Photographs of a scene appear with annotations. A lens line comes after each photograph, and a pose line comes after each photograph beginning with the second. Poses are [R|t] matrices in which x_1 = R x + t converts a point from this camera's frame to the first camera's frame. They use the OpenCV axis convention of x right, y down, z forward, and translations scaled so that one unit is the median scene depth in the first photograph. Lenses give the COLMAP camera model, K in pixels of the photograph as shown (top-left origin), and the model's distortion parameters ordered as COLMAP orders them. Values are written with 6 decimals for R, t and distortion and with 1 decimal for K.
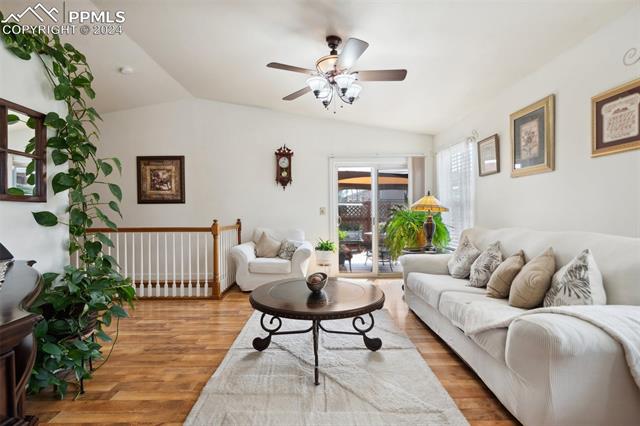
lens RADIAL K [[298.8, 0, 316.2], [0, 298.8, 213.6], [0, 0, 1]] dist [-0.000234, 0.000968]
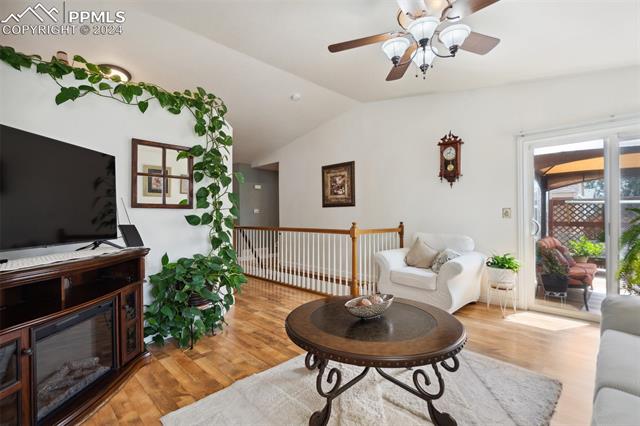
lens RADIAL K [[298.8, 0, 317.7], [0, 298.8, 215.4], [0, 0, 1]] dist [-0.000234, 0.000968]
pose [[0.699482, 0.001779, -0.714648, 0.231471], [-0.000432, 0.999998, 0.002067, -0.003936], [0.714650, -0.001137, 0.699482, 0.180818]]
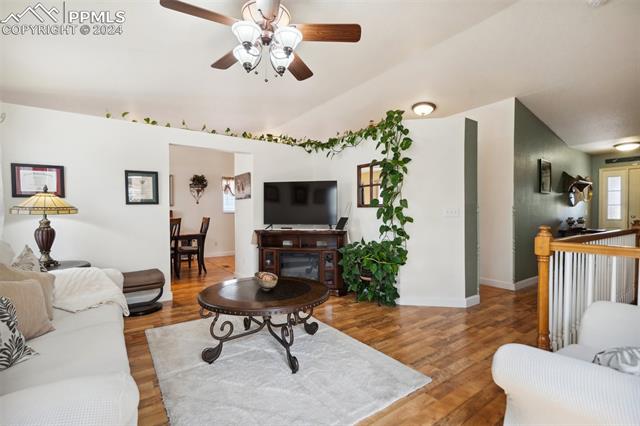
lens RADIAL K [[298.8, 0, 321.6], [0, 298.8, 217.4], [0, 0, 1]] dist [-0.000234, 0.000968]
pose [[-0.822185, 0.016880, -0.568970, 0.213633], [0.008083, 0.999806, 0.017981, -0.004281], [0.569163, 0.010185, -0.822162, 0.984696]]
